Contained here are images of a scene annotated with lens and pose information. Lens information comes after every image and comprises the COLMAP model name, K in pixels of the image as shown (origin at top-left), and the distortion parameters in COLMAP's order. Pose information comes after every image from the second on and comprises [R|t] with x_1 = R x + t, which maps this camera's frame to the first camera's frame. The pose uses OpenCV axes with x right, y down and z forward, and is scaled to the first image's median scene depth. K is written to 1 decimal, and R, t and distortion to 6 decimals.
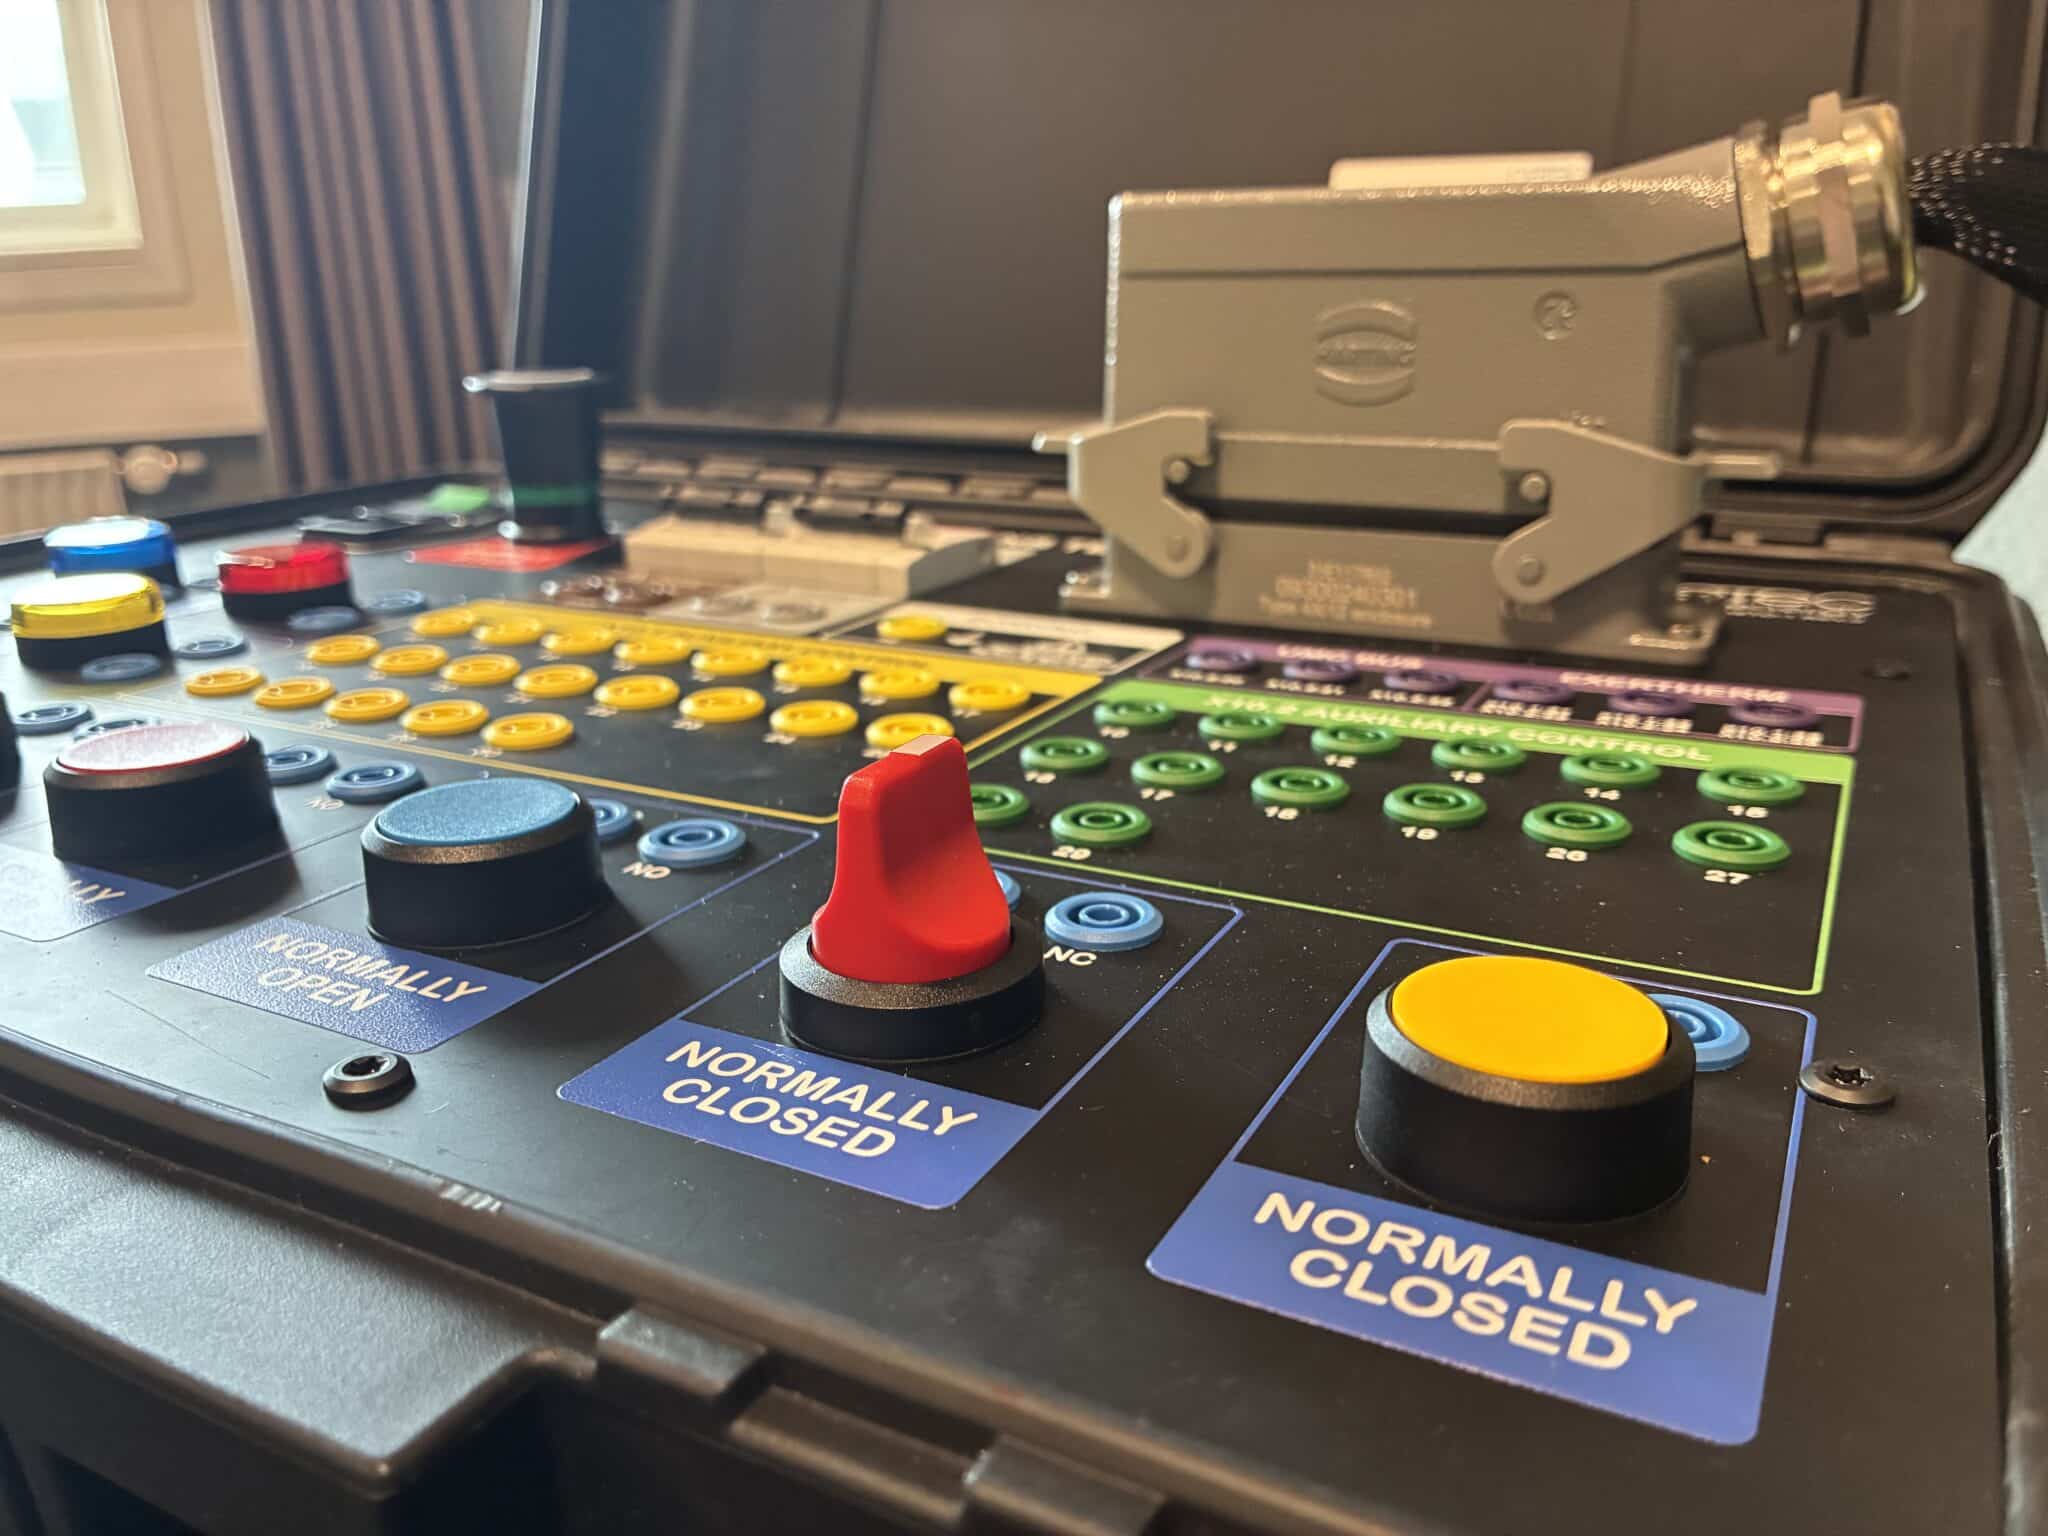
lens RADIAL K [[1600.9, 0, 1030.2], [0, 1600.9, 755.1], [0, 0, 1]] dist [0.054355, -0.109989]
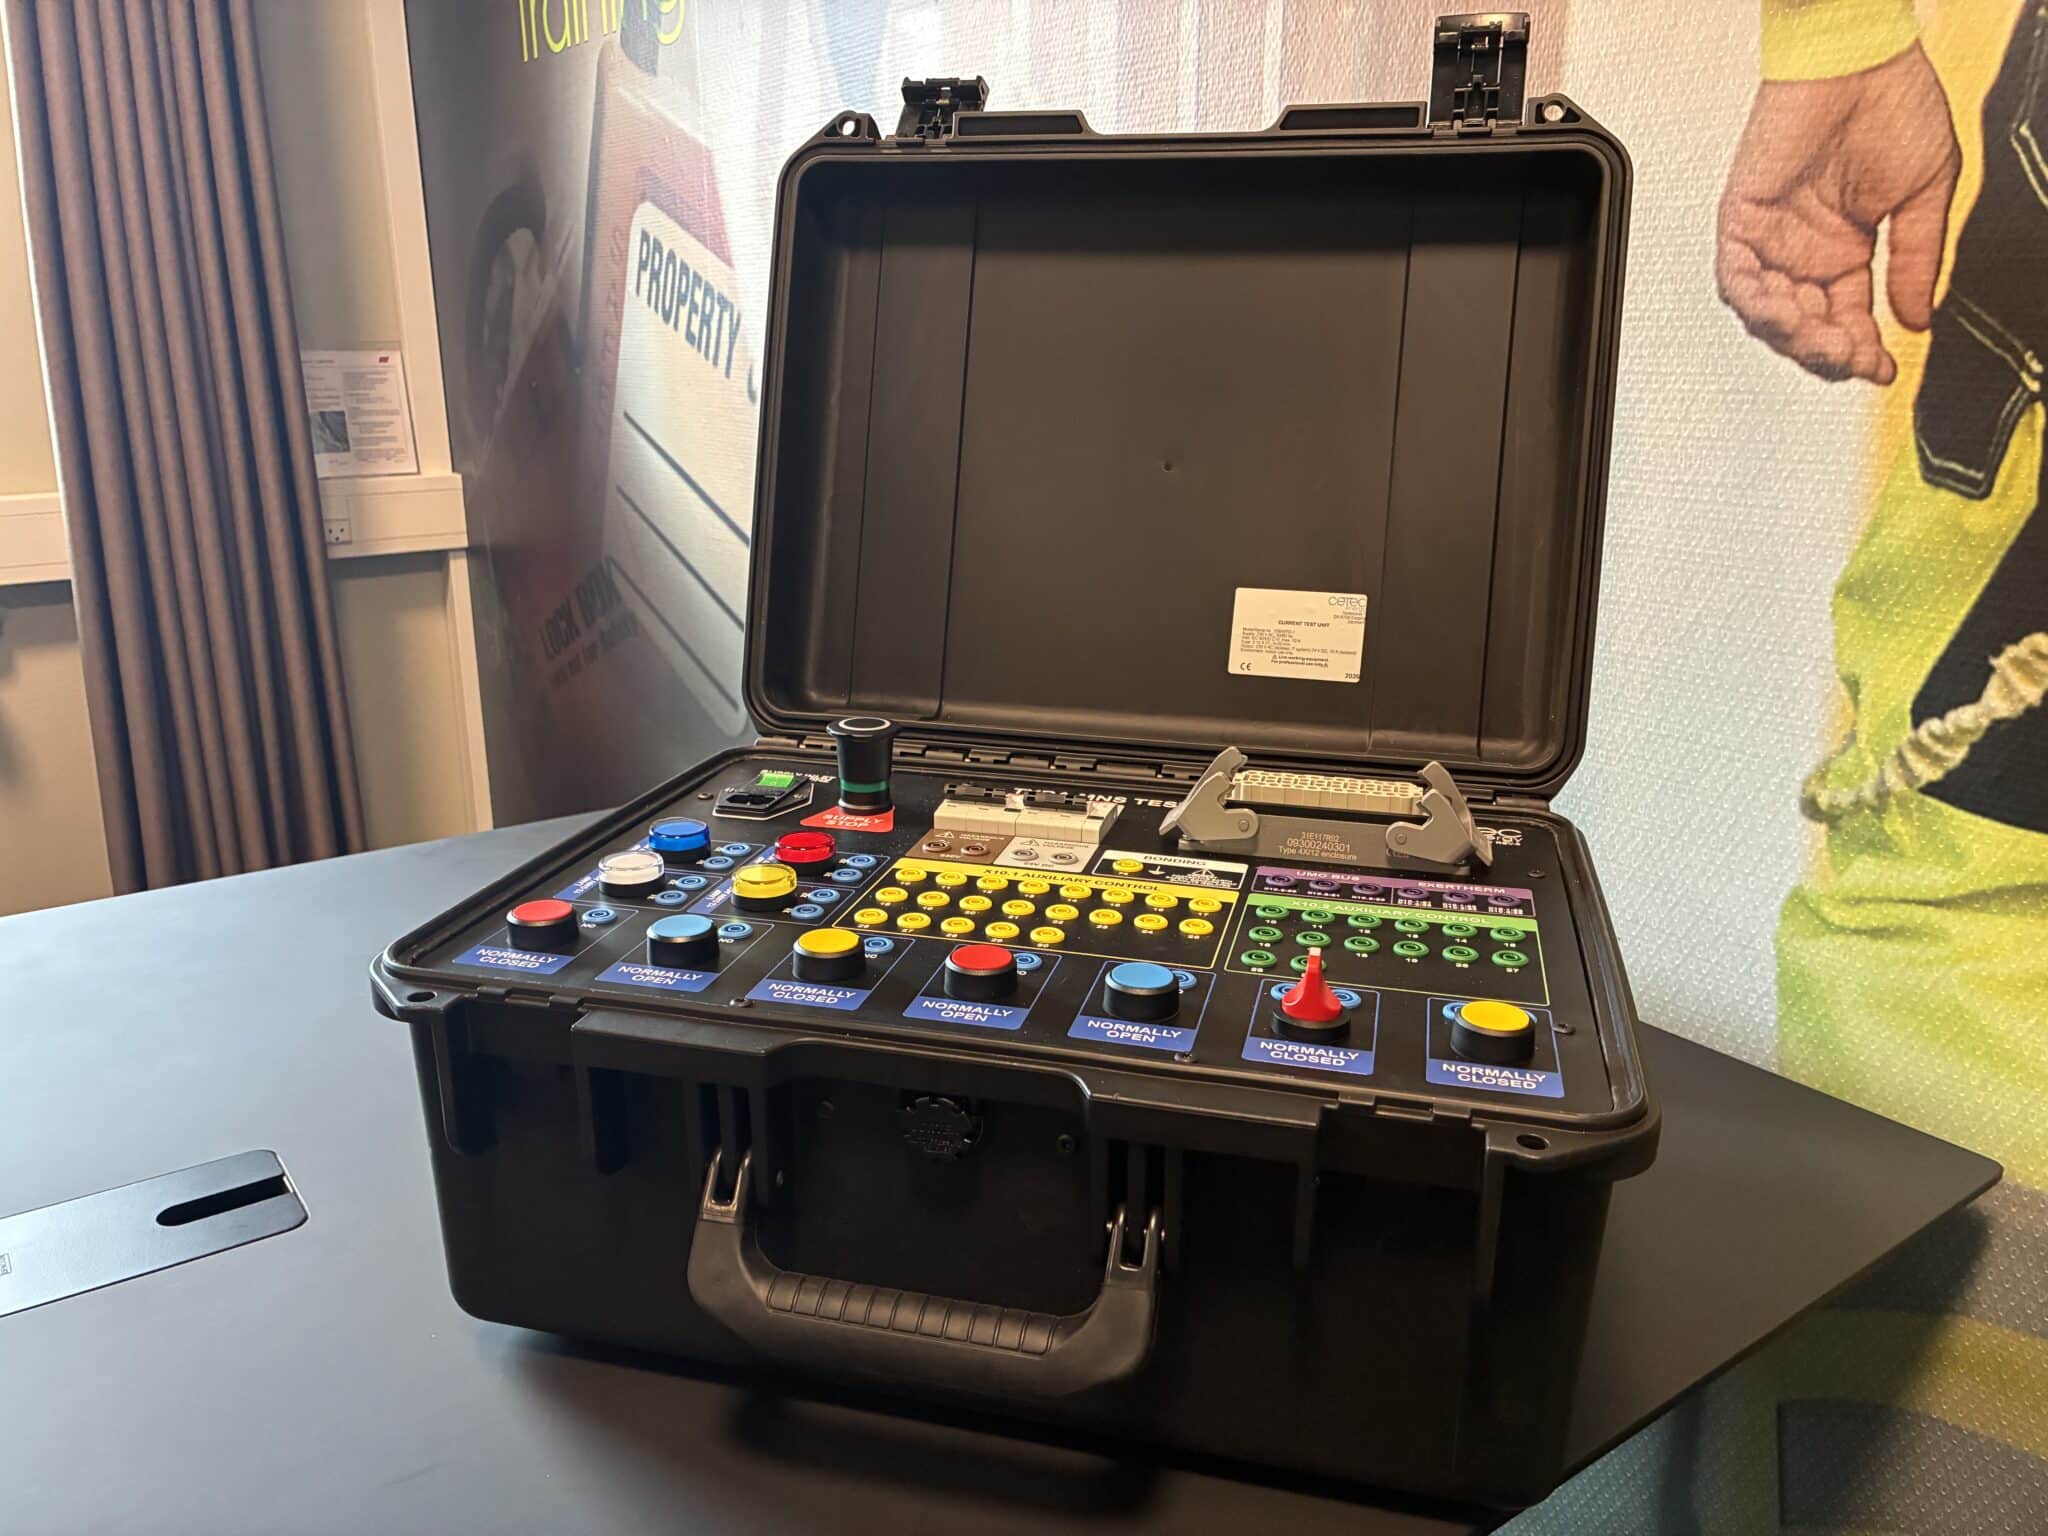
lens RADIAL K [[1562.4, 0, 1024.0], [0, 1562.4, 768.0], [0, 0, 1]] dist [0.029322, -0.076203]
pose [[0.971390, -0.035076, 0.234886, -0.906017], [0.041824, 0.998841, -0.023804, -0.215796], [-0.233779, 0.032947, 0.971731, -1.332163]]
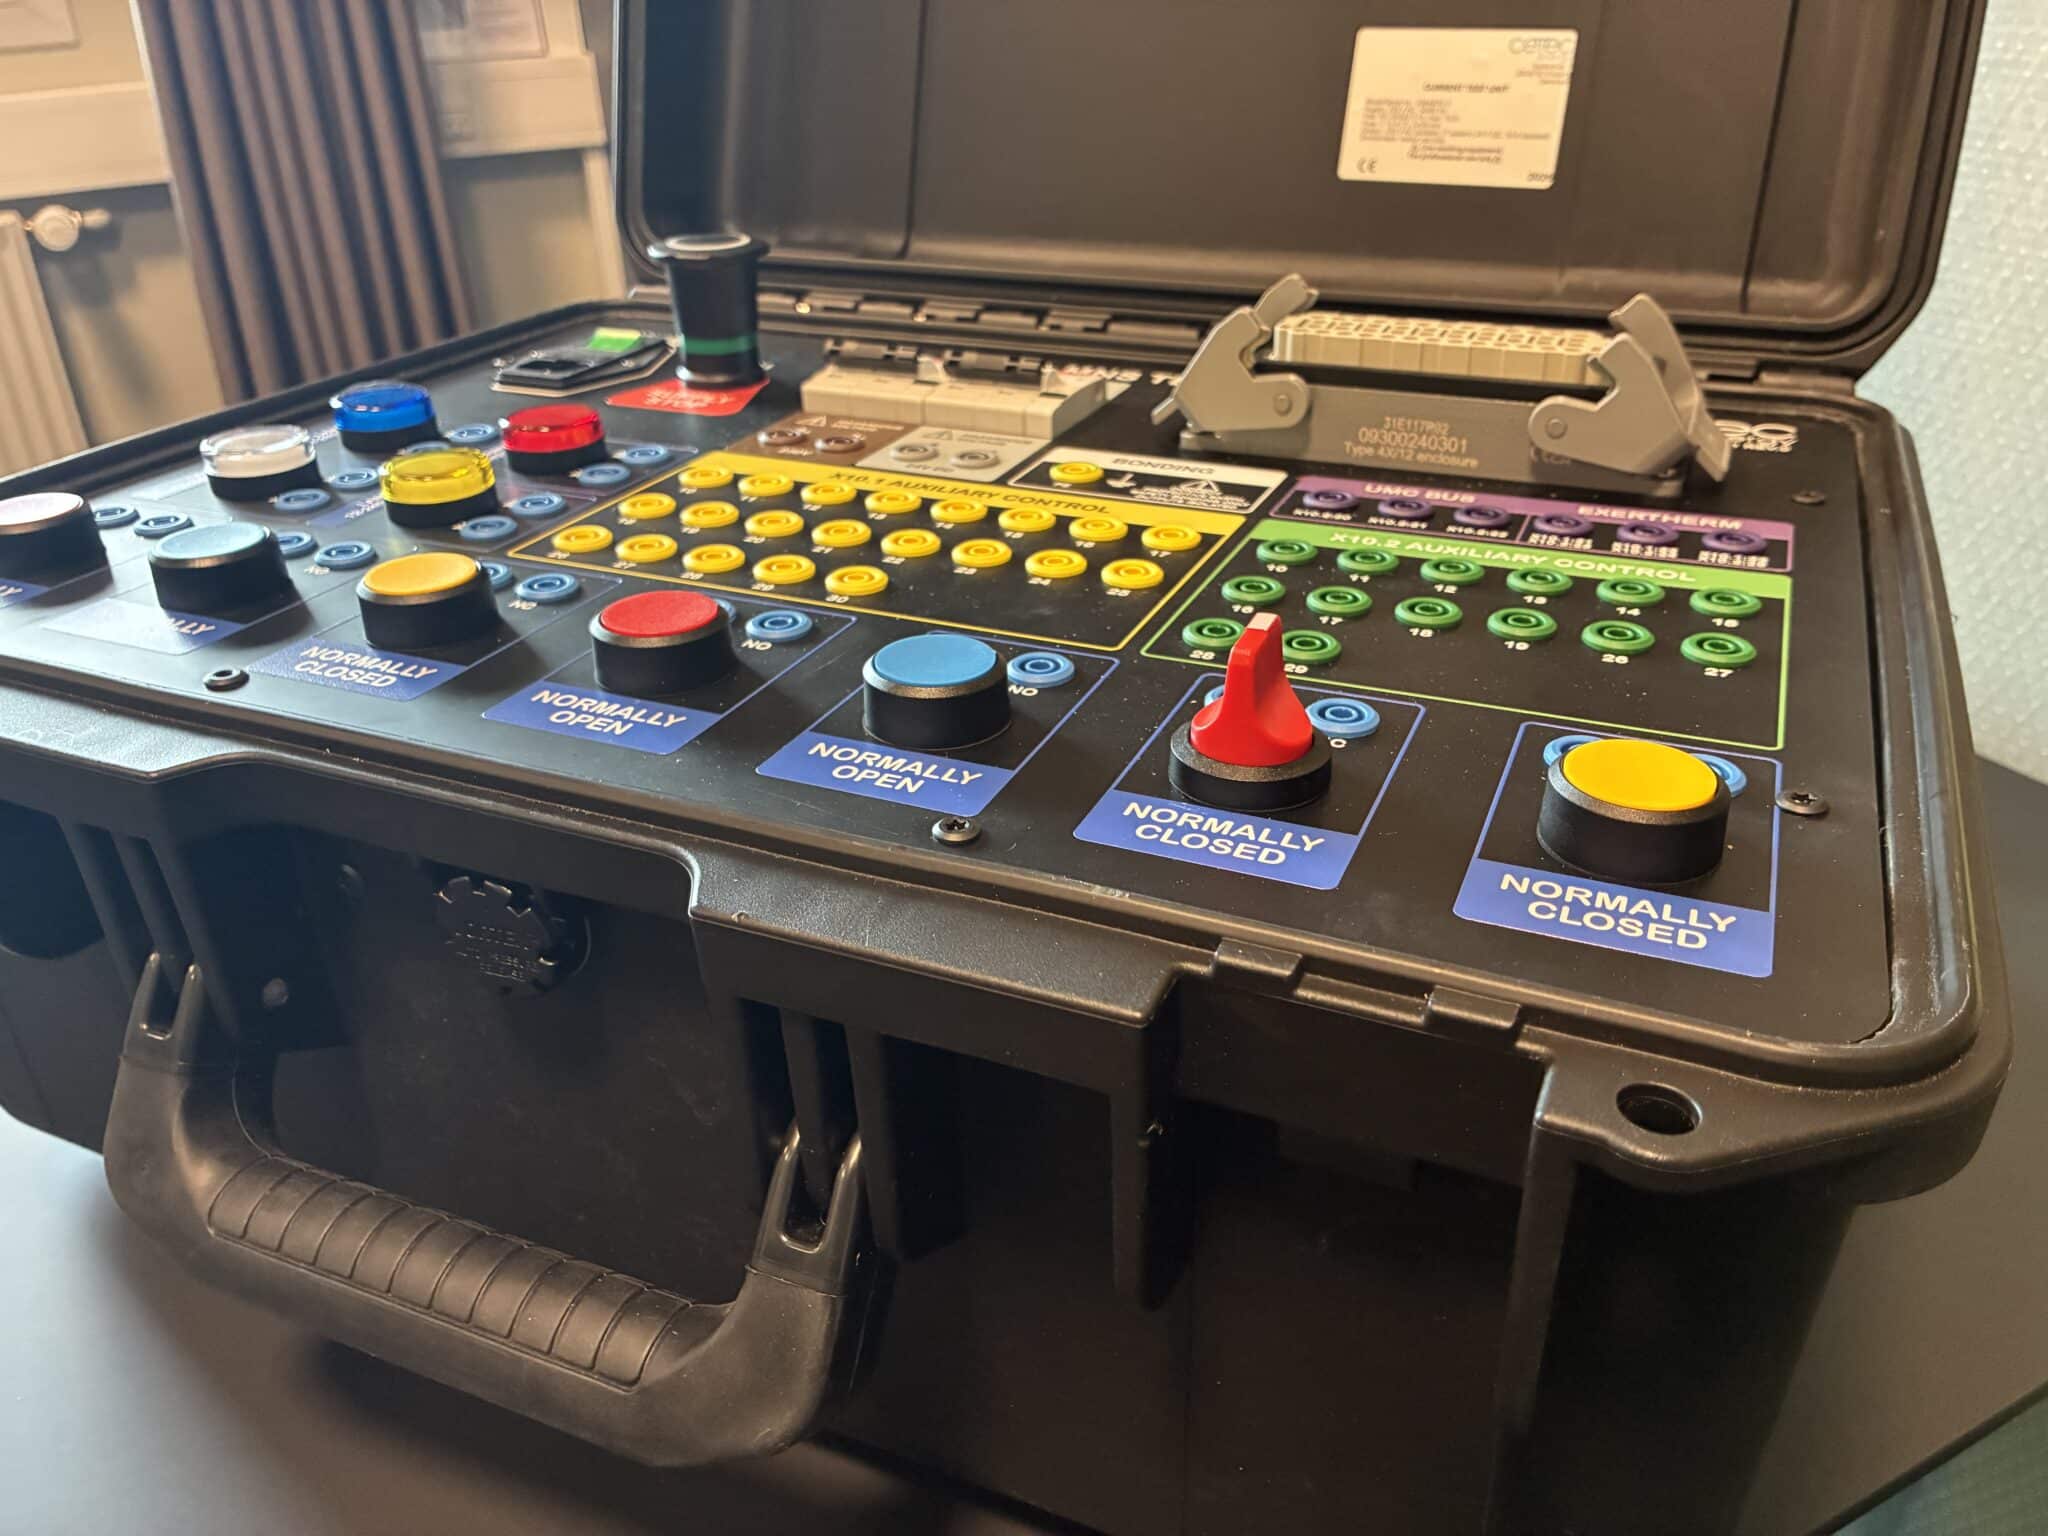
lens RADIAL K [[1578.1, 0, 1032.9], [0, 1578.1, 768.0], [0, 0, 1]] dist [0.045308, -0.087164]
pose [[0.997107, -0.037950, 0.065854, -0.258285], [0.025514, 0.983275, 0.180331, -0.097426], [-0.071596, -0.178129, 0.981399, -0.372021]]
